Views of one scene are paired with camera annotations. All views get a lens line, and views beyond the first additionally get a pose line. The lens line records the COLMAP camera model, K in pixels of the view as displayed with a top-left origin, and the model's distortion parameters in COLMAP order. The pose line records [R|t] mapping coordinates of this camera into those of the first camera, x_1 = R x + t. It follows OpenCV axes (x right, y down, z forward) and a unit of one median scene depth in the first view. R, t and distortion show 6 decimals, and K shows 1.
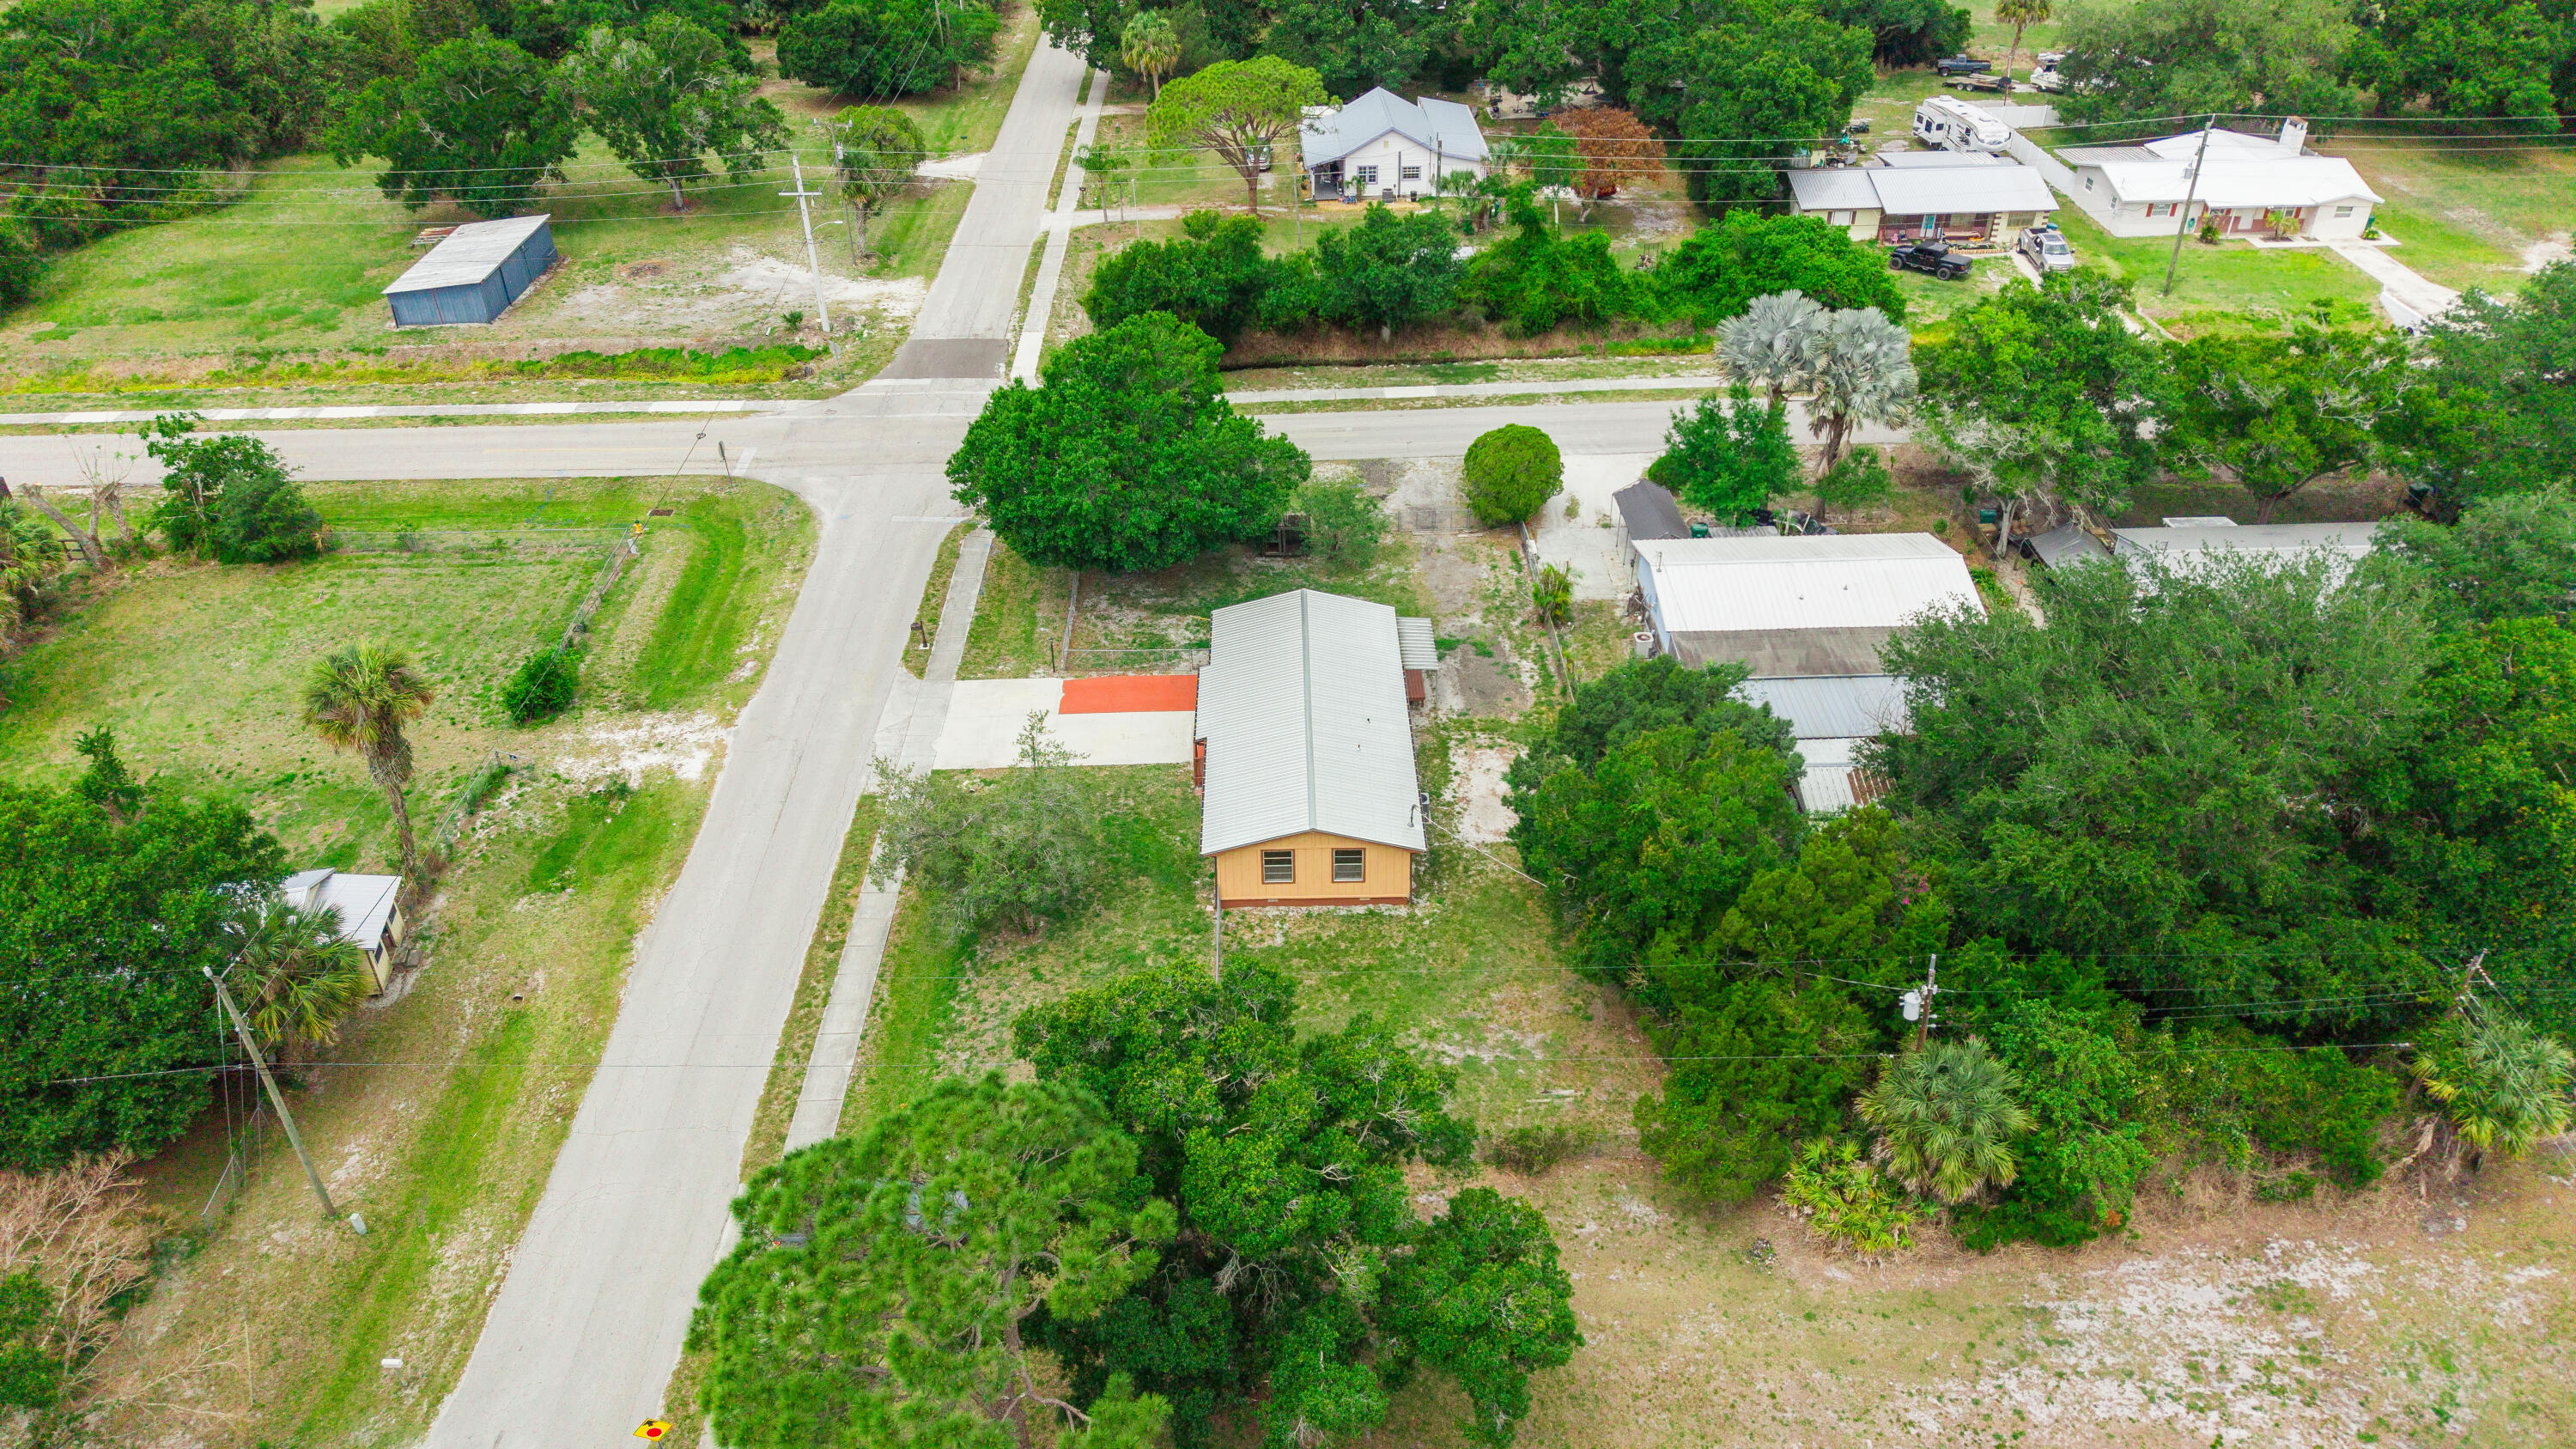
lens RADIAL K [[1717.3, 0, 1288.0], [0, 1717.3, 724.5], [0, 0, 1]] dist [0.035695, -0.037731]
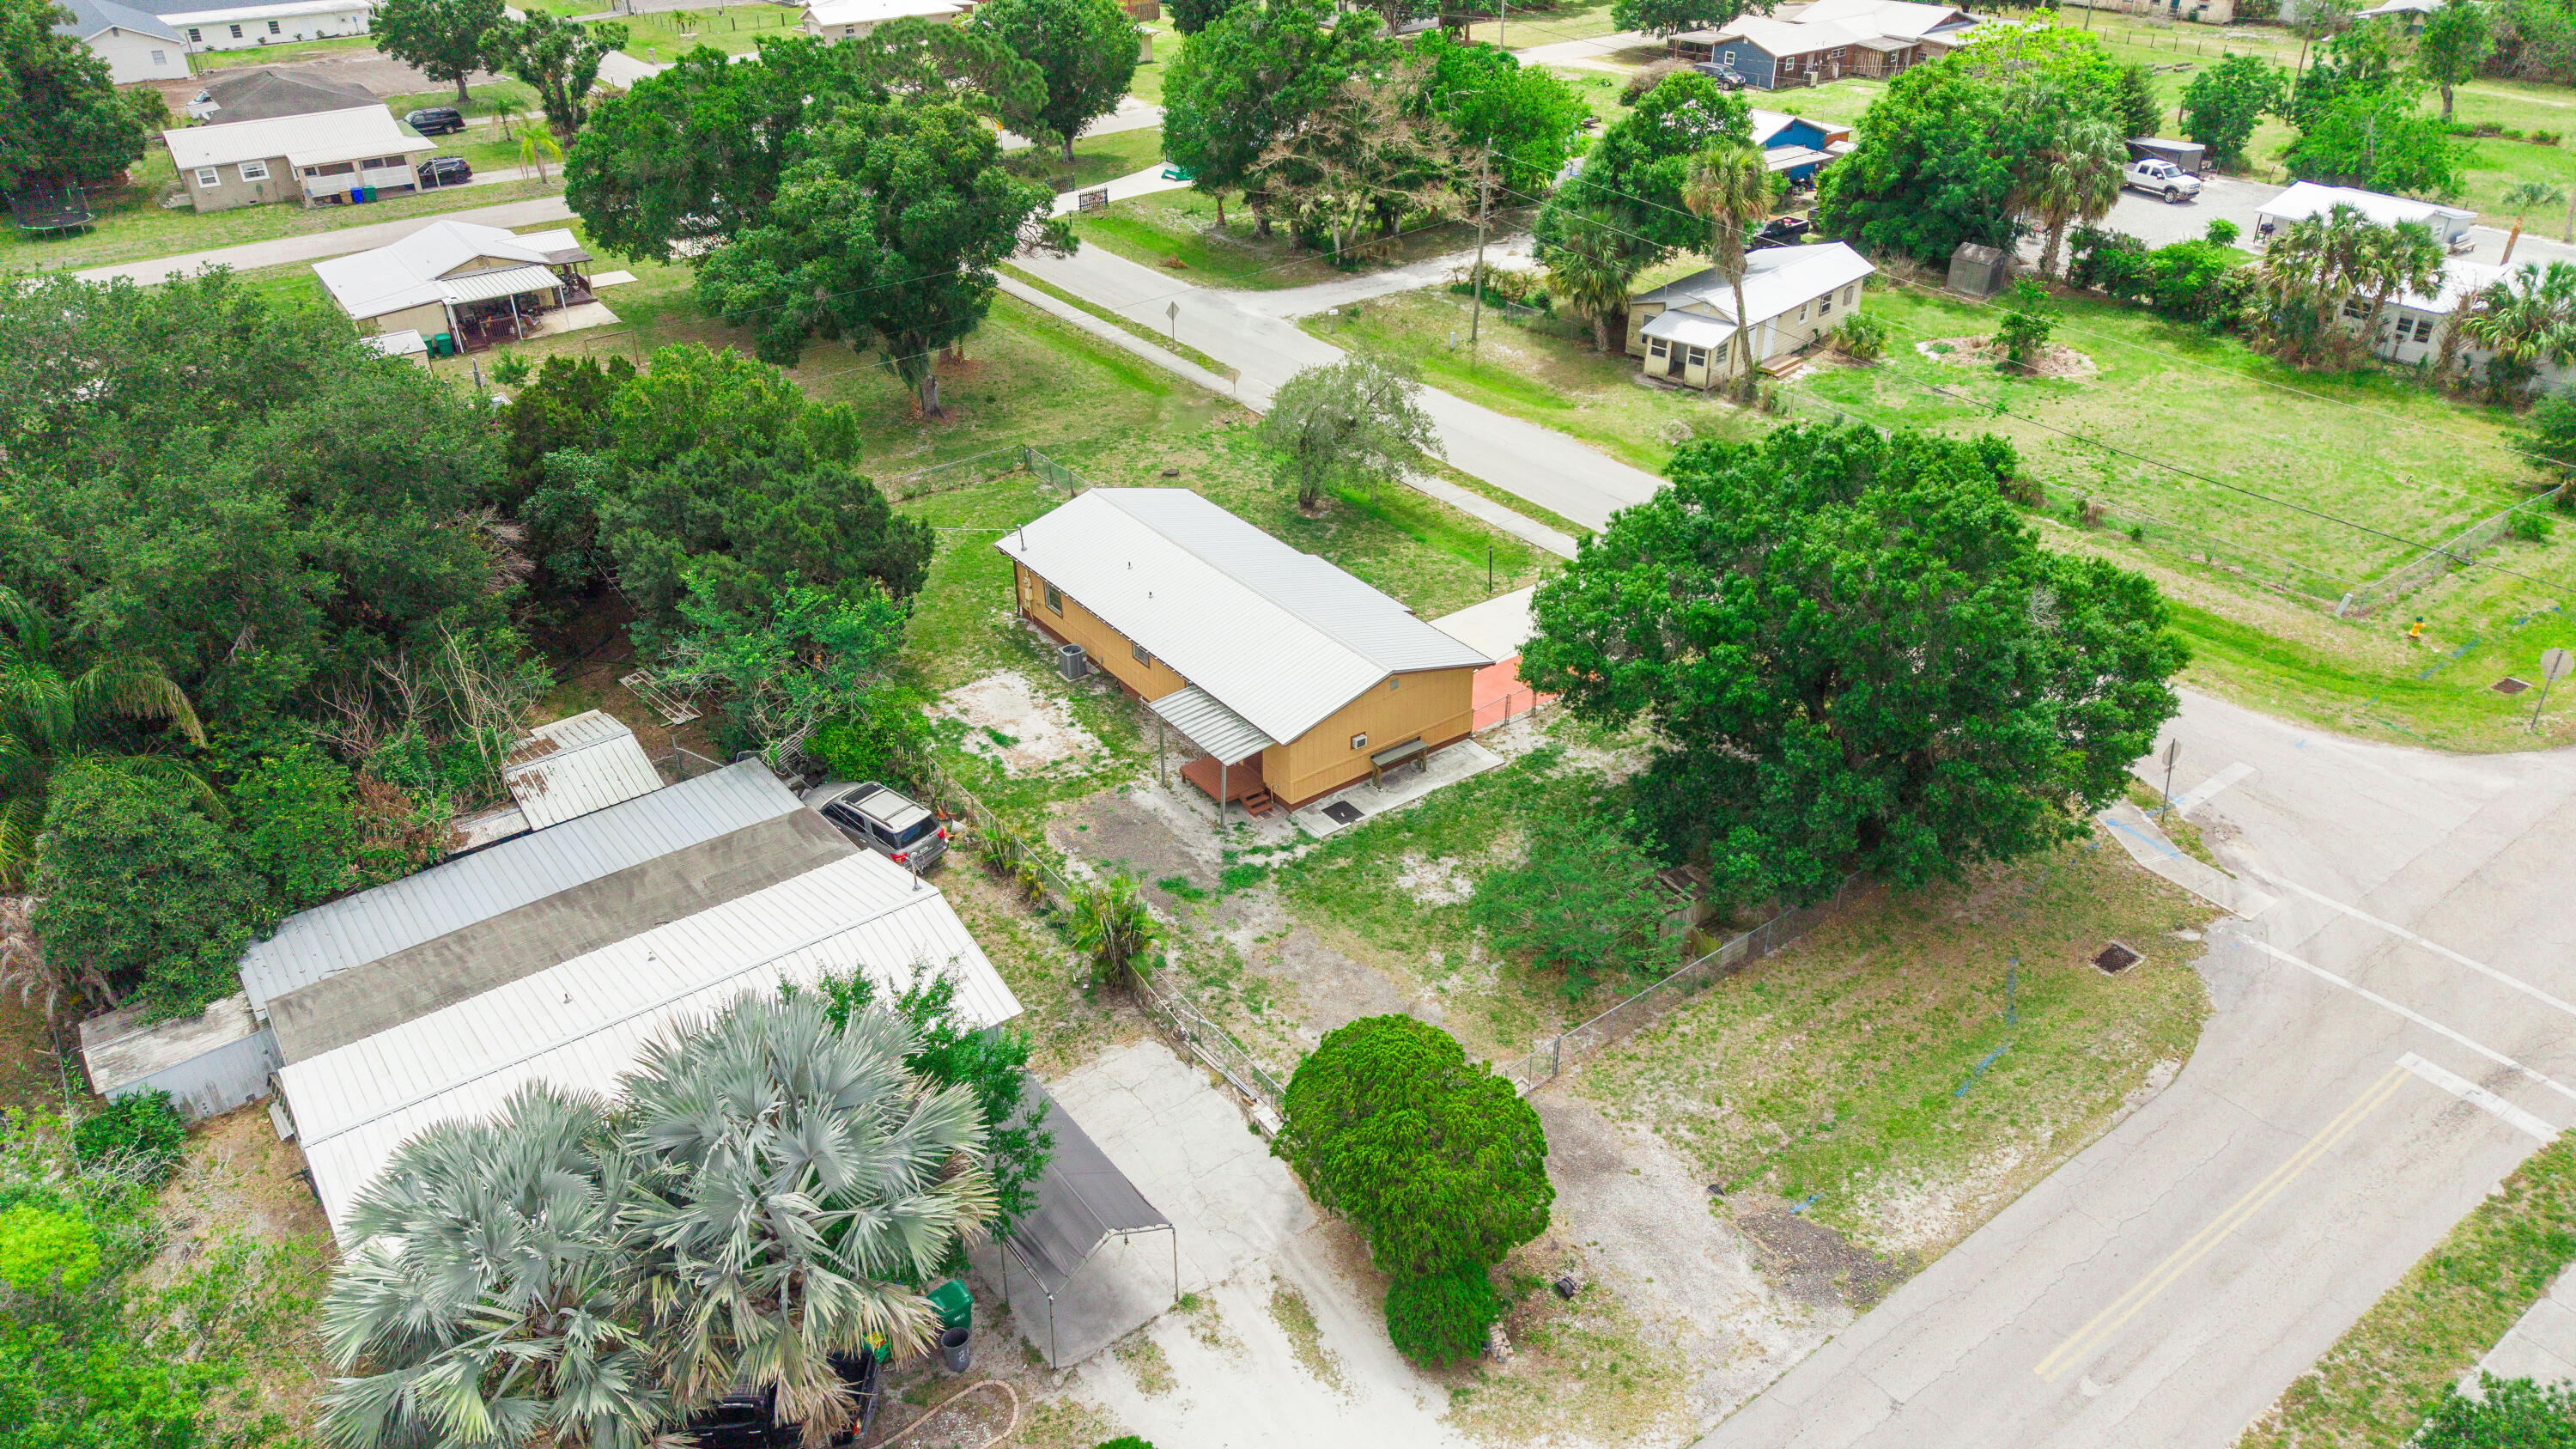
lens RADIAL K [[1717.3, 0, 1288.0], [0, 1717.3, 724.5], [0, 0, 1]] dist [0.035695, -0.037731]
pose [[-0.814105, 0.316594, -0.486828, 0.330785], [-0.307402, 0.476293, 0.823801, -0.536453], [0.492684, 0.820313, -0.290431, 1.055716]]
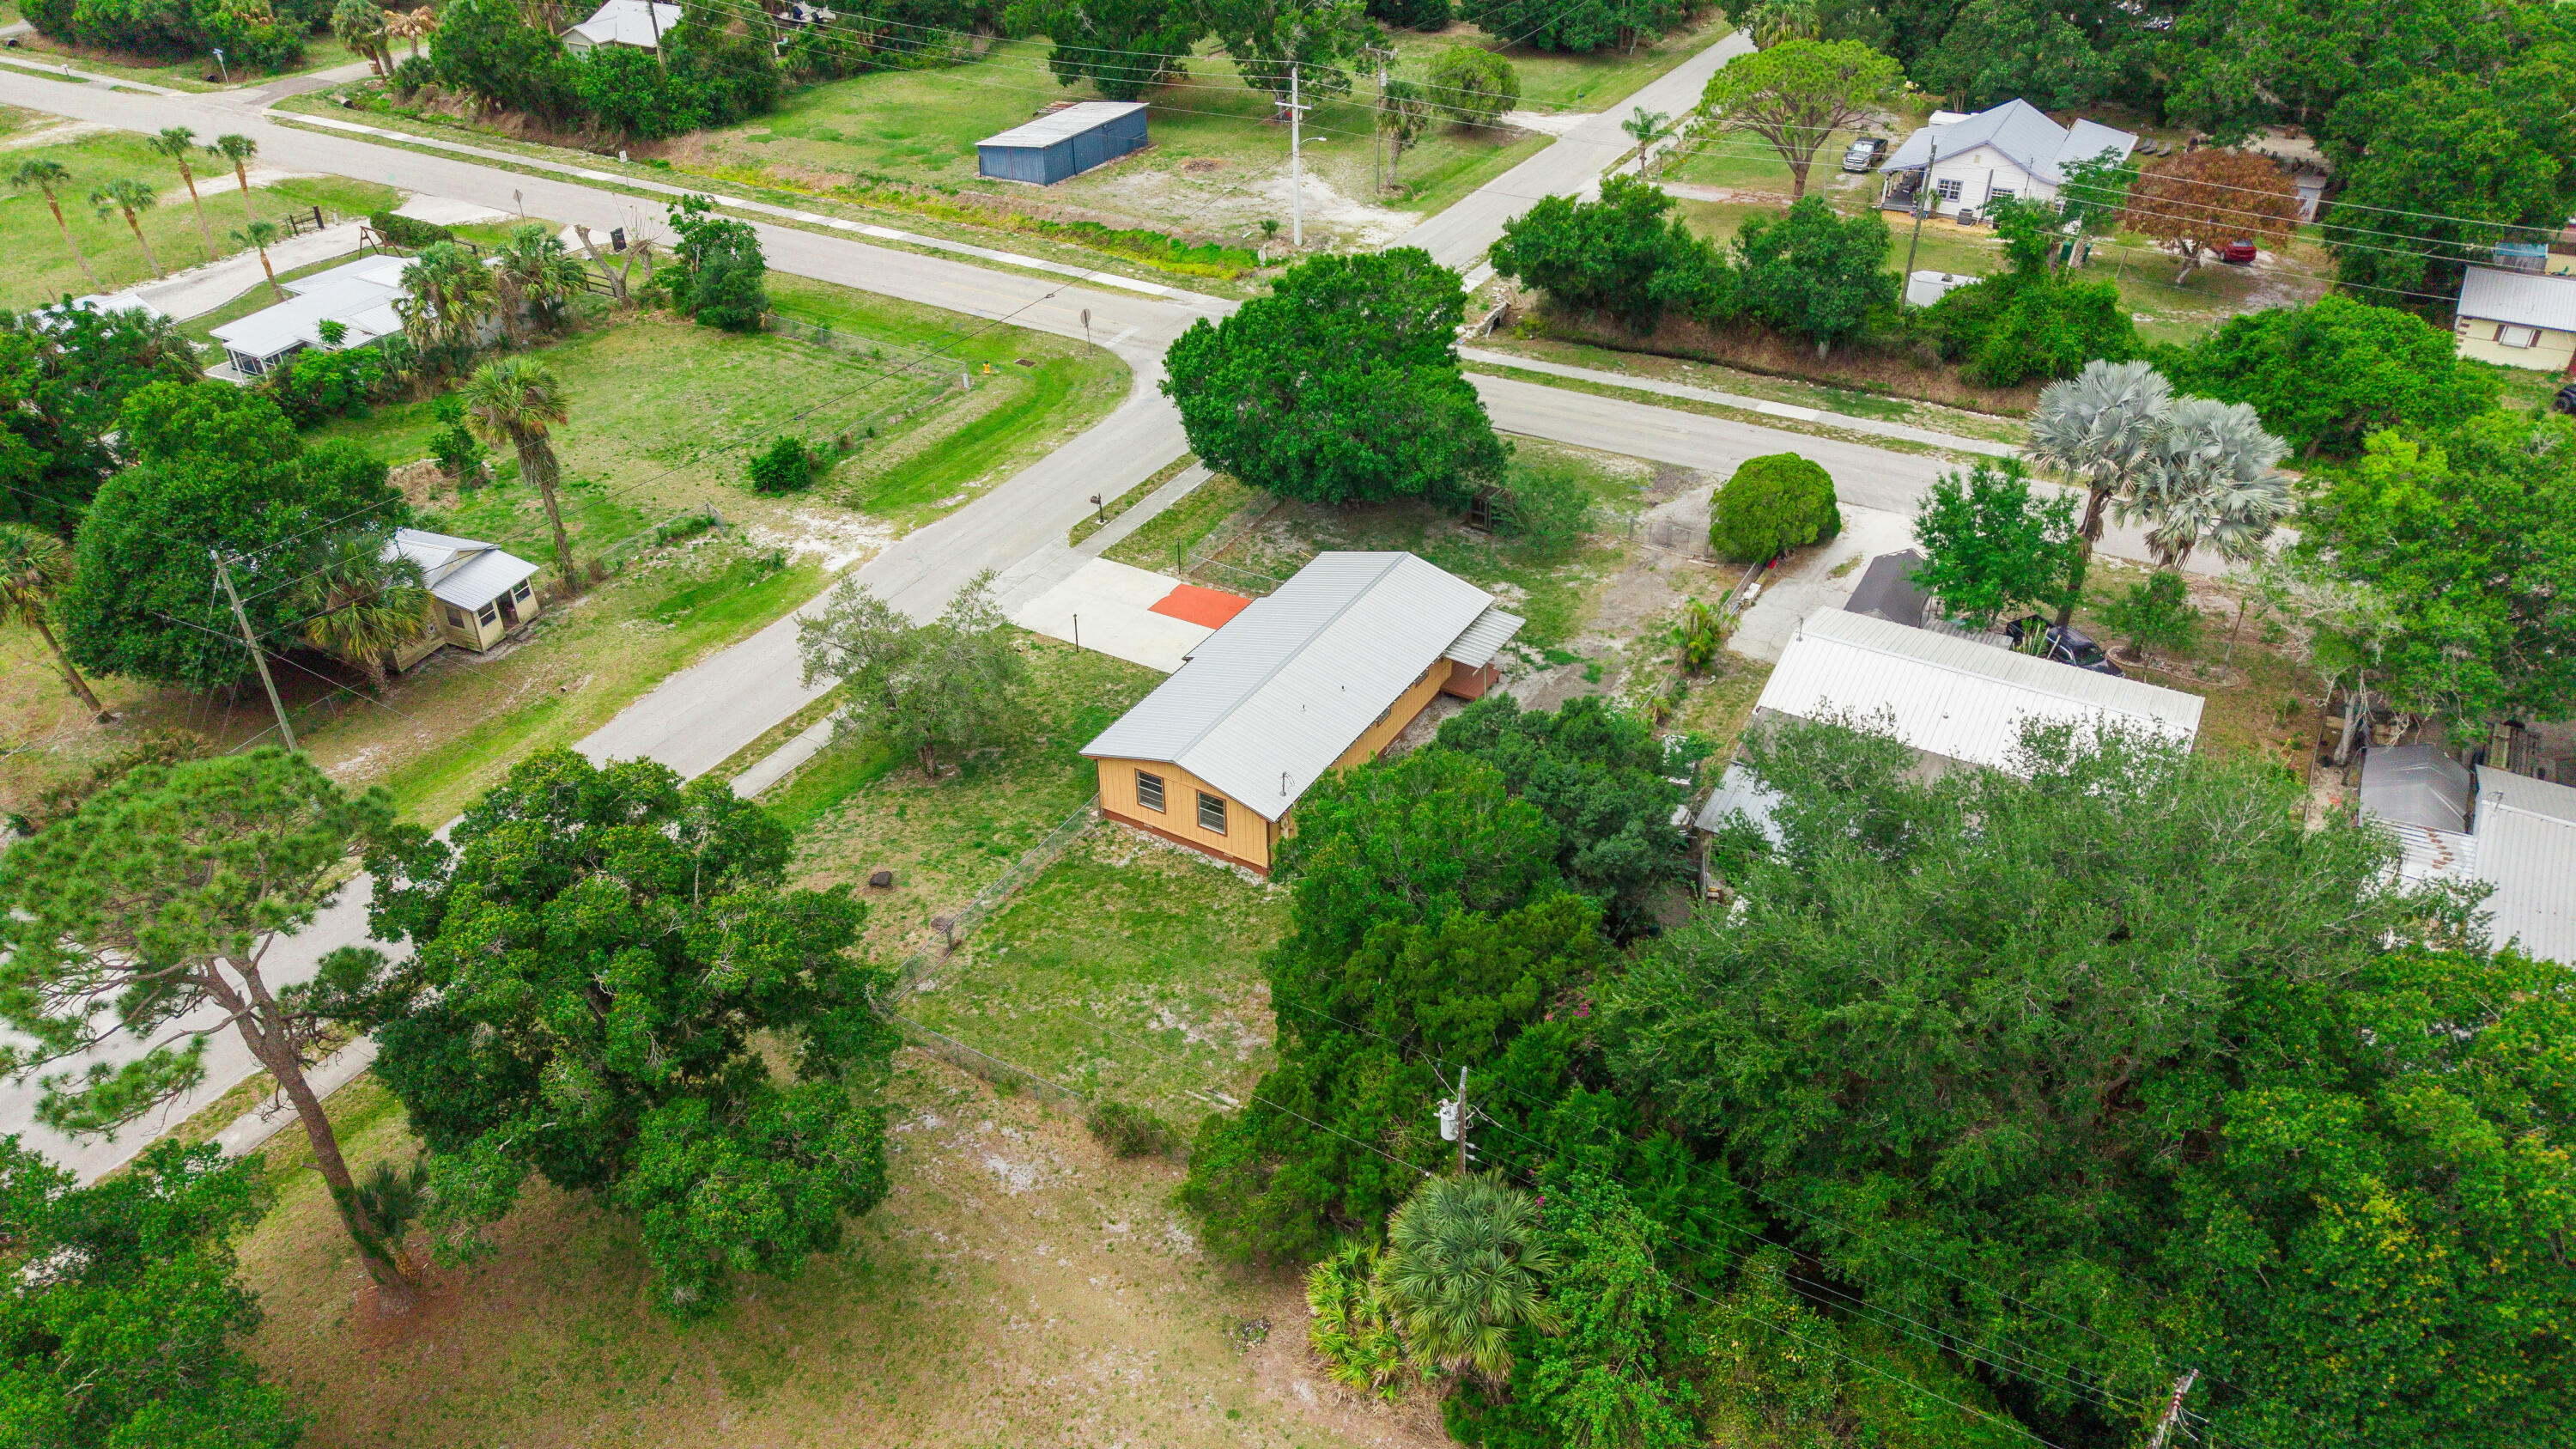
lens RADIAL K [[1717.3, 0, 1288.0], [0, 1717.3, 724.5], [0, 0, 1]] dist [0.035695, -0.037731]
pose [[0.850651, 0.294269, -0.435659, 0.344739], [-0.294362, 0.953194, 0.069081, -0.031002], [0.435595, 0.069477, 0.897457, 0.122141]]
